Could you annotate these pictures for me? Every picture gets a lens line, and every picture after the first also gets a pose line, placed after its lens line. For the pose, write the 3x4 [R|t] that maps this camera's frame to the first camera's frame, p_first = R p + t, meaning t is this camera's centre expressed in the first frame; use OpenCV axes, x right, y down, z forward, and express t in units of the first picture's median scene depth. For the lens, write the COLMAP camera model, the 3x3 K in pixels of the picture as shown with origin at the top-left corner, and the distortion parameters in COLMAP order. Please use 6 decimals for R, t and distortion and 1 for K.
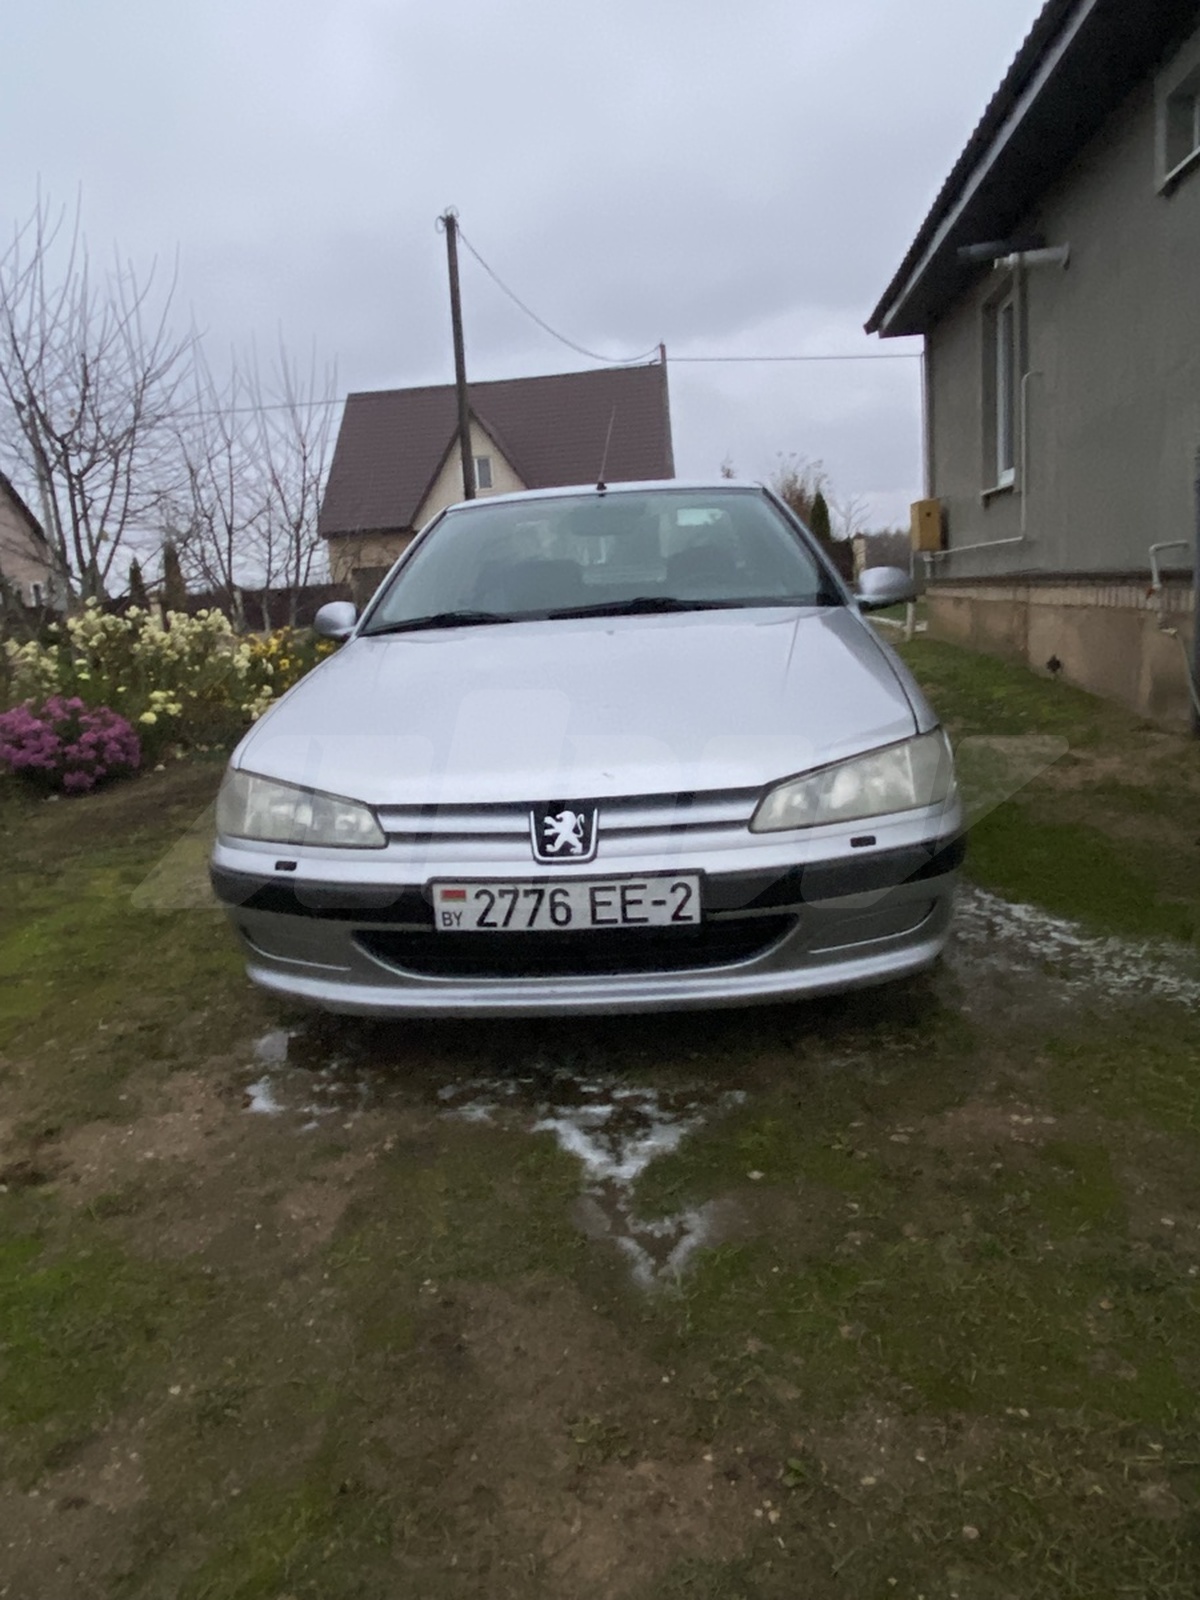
lens RADIAL K [[1154.9, 0, 600.0], [0, 1154.9, 800.0], [0, 0, 1]] dist [0.103212, -0.153868]
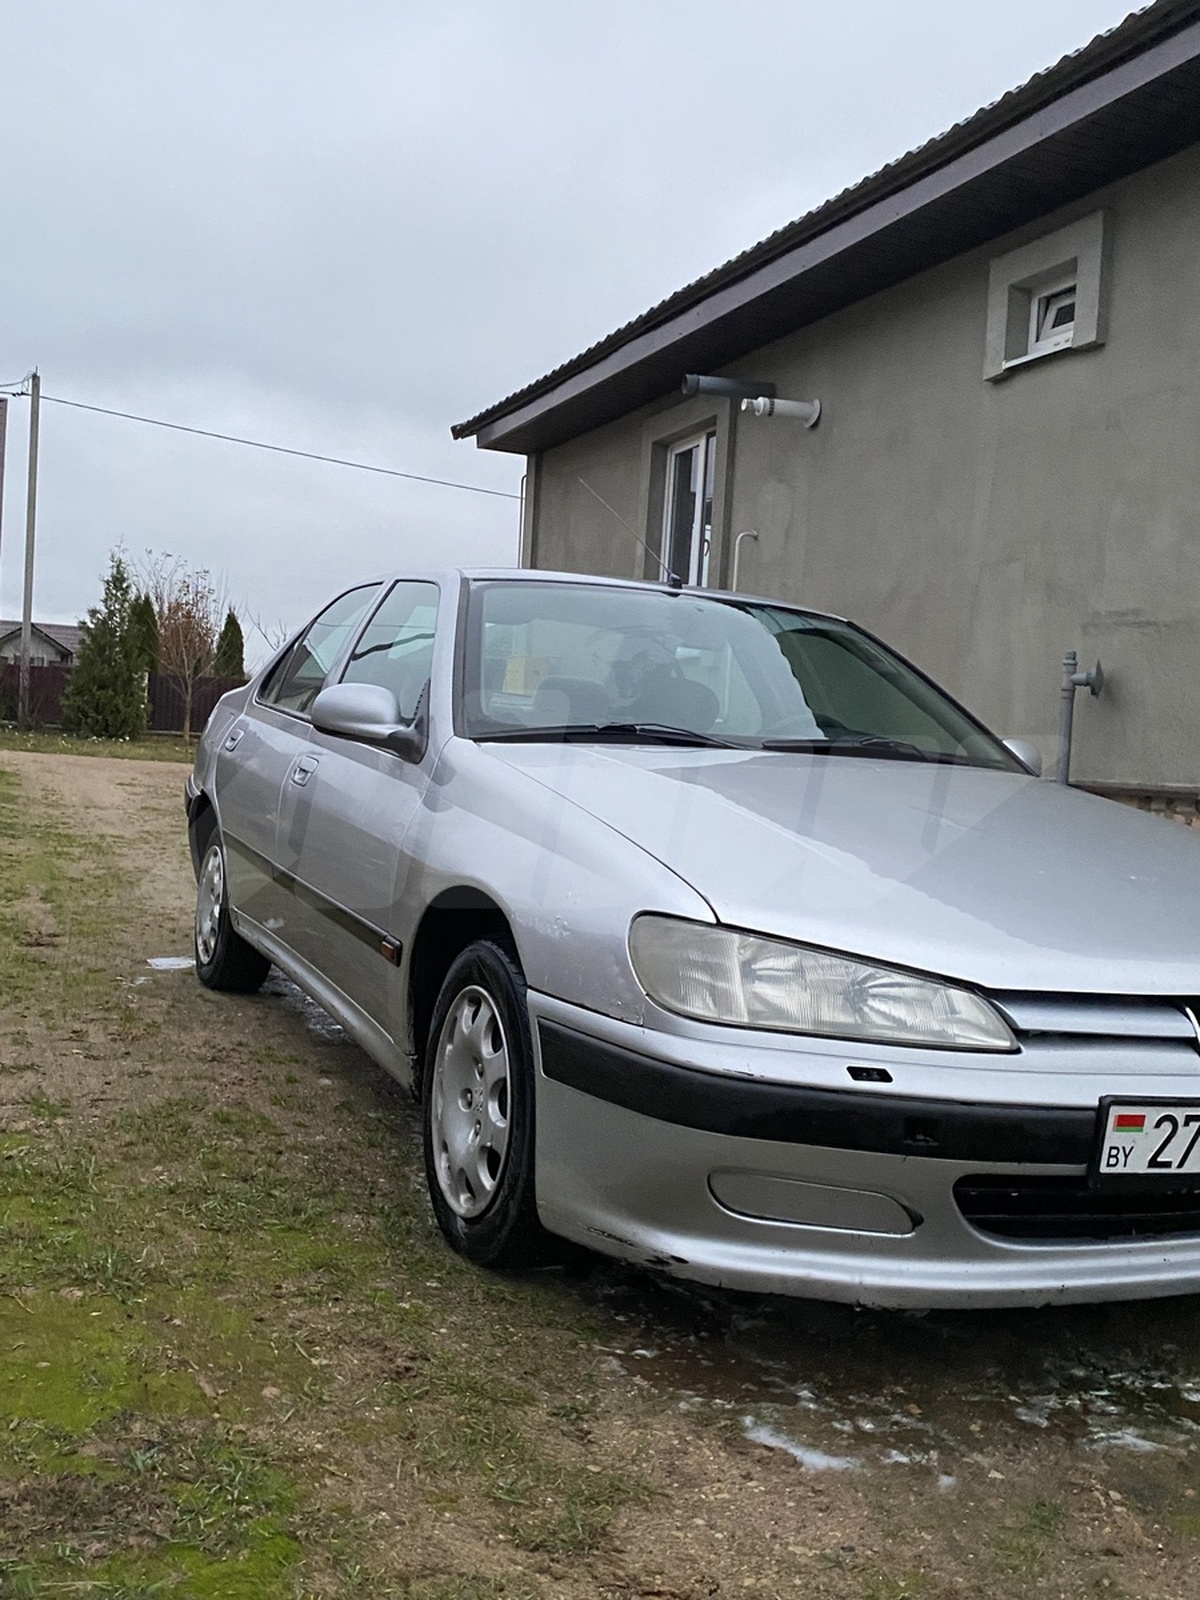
lens RADIAL K [[1581.9, 0, 600.0], [0, 1581.9, 800.0], [0, 0, 1]] dist [-0.010369, 0.002552]
pose [[0.859567, 0.117983, 0.497217, -0.887602], [-0.042774, 0.986180, -0.160061, 0.054690], [-0.509230, 0.116316, 0.852734, 0.307785]]
